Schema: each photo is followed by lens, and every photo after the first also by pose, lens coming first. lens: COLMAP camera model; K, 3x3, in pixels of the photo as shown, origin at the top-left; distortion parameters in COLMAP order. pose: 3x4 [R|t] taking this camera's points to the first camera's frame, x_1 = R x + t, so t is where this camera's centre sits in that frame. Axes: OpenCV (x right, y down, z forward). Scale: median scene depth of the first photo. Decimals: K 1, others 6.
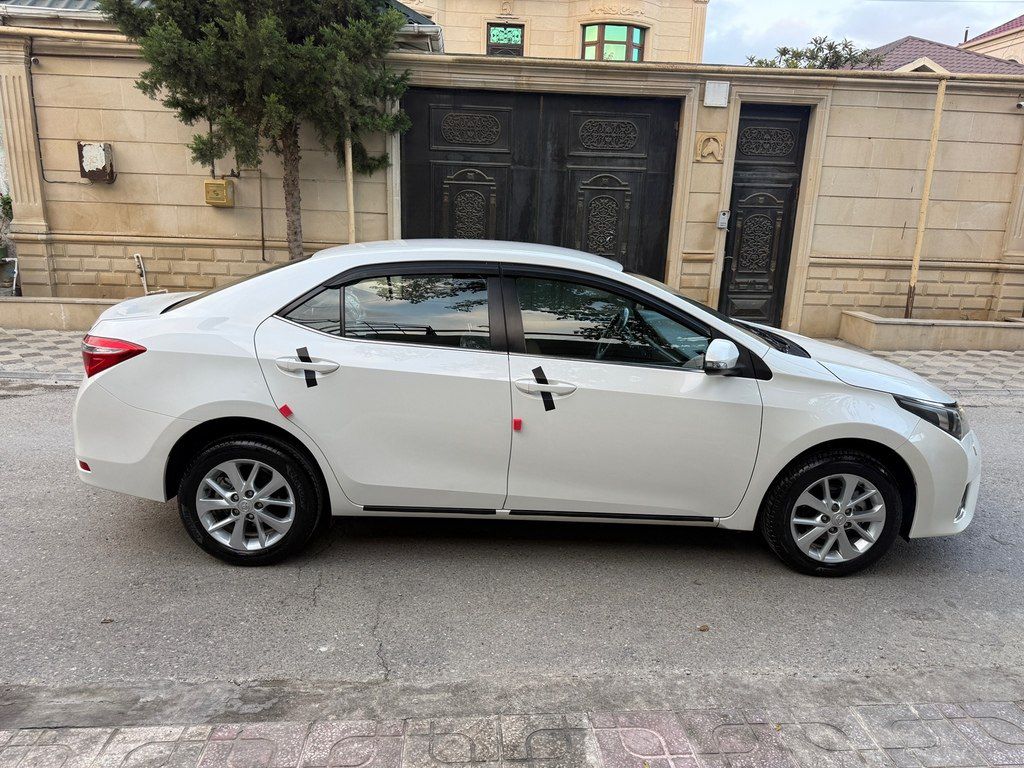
lens RADIAL K [[720.4, 0, 483.0], [0, 720.4, 389.6], [0, 0, 1]] dist [0.077958, -0.092671]
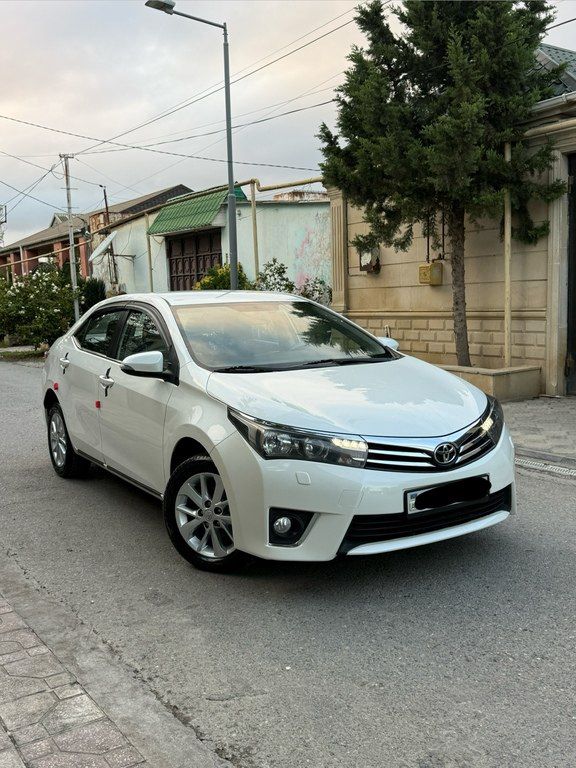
lens RADIAL K [[754.6, 0, 297.3], [0, 754.6, 393.2], [0, 0, 1]] dist [0.131964, -0.224219]
pose [[0.519685, 0.060435, -0.852218, 0.599091], [-0.167312, 0.985380, -0.032149, 0.002712], [0.837815, 0.159293, 0.522199, 0.186479]]
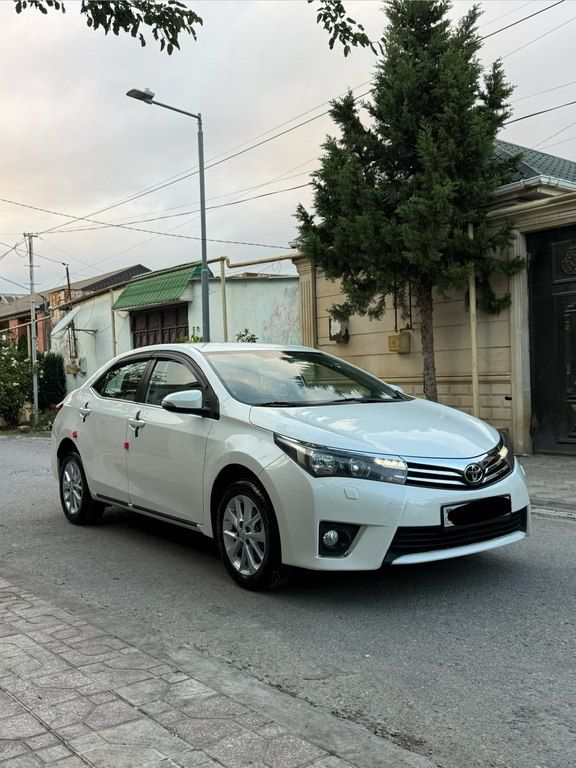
lens RADIAL K [[750.9, 0, 285.2], [0, 750.9, 394.6], [0, 0, 1]] dist [0.199105, -0.447626]
pose [[0.571802, -0.028538, -0.819895, 0.605387], [-0.160474, 0.976198, -0.145894, 0.046406], [0.804544, 0.214995, 0.553612, 0.118253]]
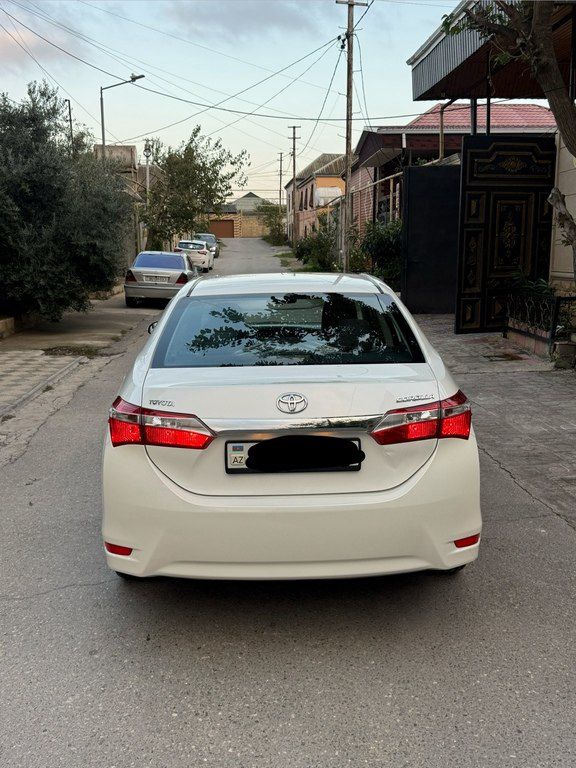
lens RADIAL K [[750.9, 0, 285.2], [0, 750.9, 394.6], [0, 0, 1]] dist [0.199105, -0.447626]
pose [[-0.004687, -0.218143, 0.975906, -0.542718], [0.253647, 0.943741, 0.212171, -0.122372], [-0.967286, 0.248530, 0.050908, 0.434021]]
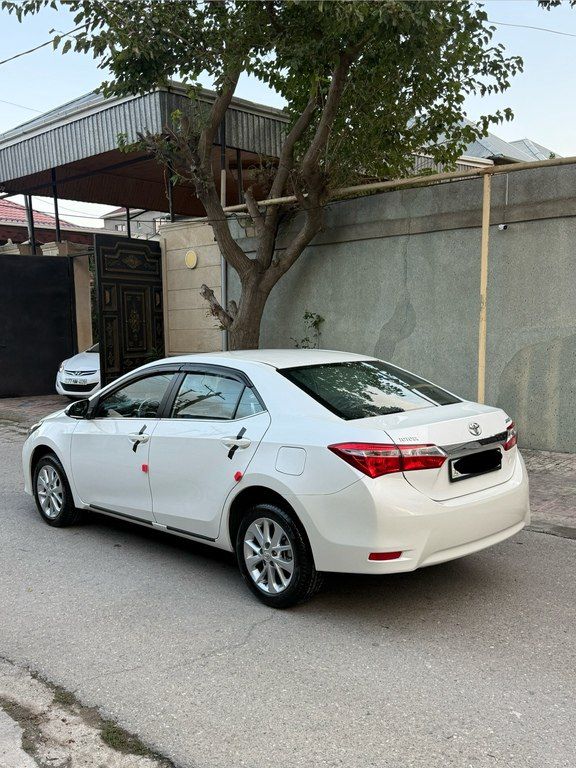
lens RADIAL K [[750.9, 0, 285.2], [0, 750.9, 394.6], [0, 0, 1]] dist [0.199105, -0.447626]
pose [[-0.681376, -0.083482, 0.727157, -0.499062], [0.178623, 0.944470, 0.275807, -0.230067], [-0.709804, 0.317815, -0.628627, 0.845751]]
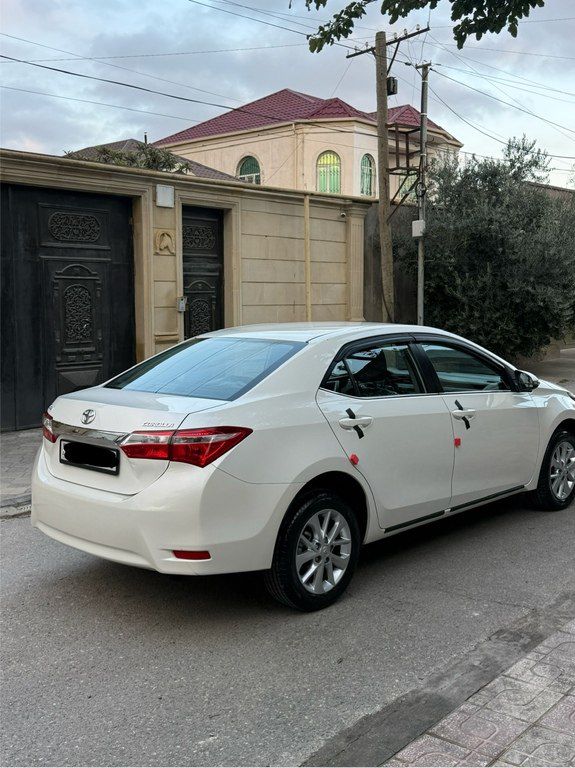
lens RADIAL K [[806.6, 0, 303.8], [0, 806.6, 367.9], [0, 0, 1]] dist [0.156476, -0.422138]
pose [[0.703552, -0.098710, 0.703755, -0.466295], [0.205275, 0.976320, -0.068275, -0.016983], [-0.680351, 0.192498, 0.707155, 0.017961]]
